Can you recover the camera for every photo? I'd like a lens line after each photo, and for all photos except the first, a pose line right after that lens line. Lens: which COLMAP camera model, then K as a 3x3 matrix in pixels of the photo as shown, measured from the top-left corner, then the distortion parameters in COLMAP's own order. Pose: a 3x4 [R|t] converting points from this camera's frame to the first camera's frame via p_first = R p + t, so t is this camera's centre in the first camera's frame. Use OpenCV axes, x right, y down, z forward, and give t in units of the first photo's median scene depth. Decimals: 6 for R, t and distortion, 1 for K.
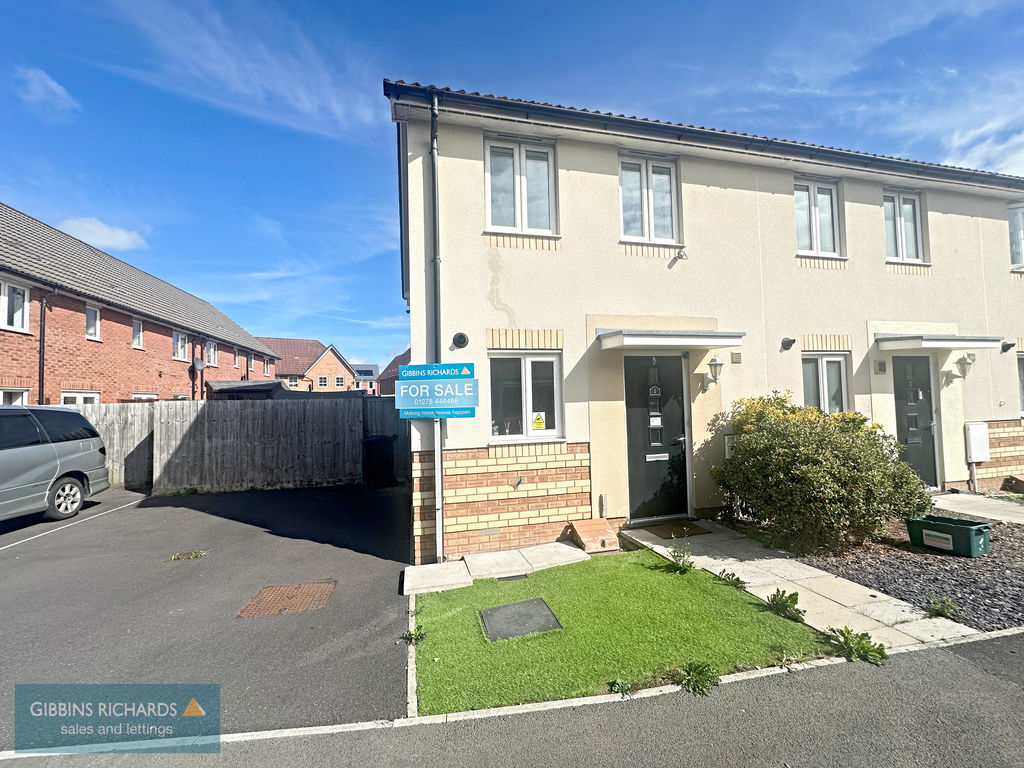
lens RADIAL K [[407.8, 0, 510.7], [0, 407.8, 384.9], [0, 0, 1]] dist [-0.001129, 0.000532]
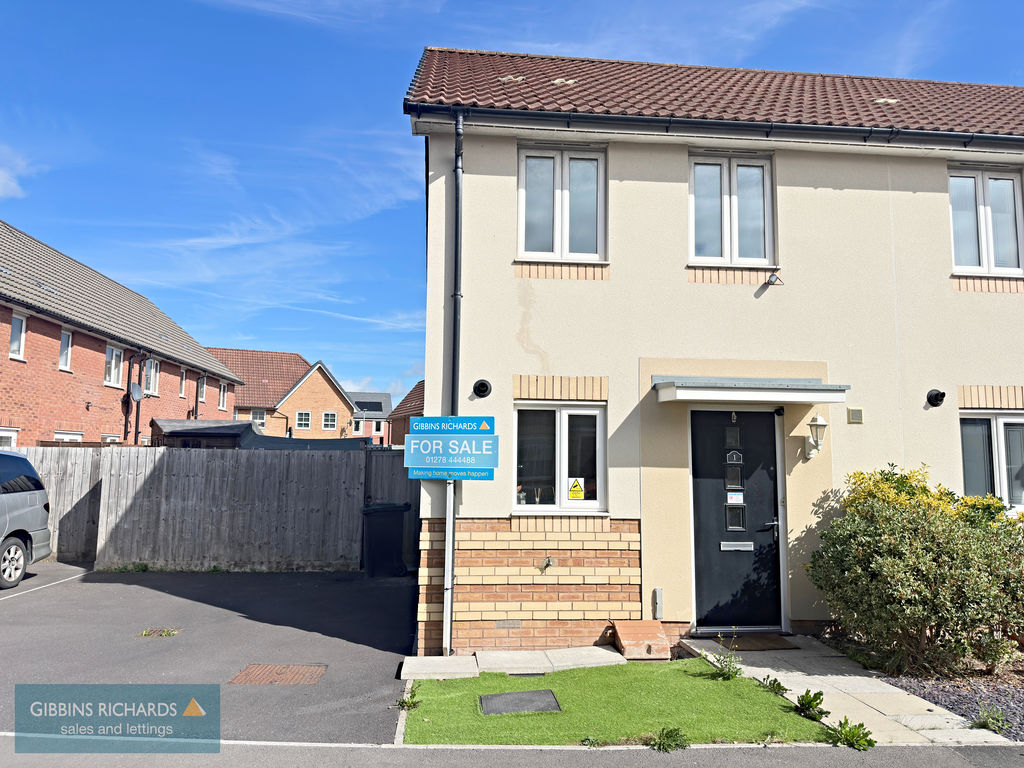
lens RADIAL K [[698.8, 0, 512.0], [0, 698.8, 384.0], [0, 0, 1]] dist [0.129588, -0.183302]
pose [[0.989544, 0.021408, -0.142634, 0.128604], [-0.030925, 0.997416, -0.064844, -0.023087], [0.140877, 0.068577, 0.987649, -0.377094]]
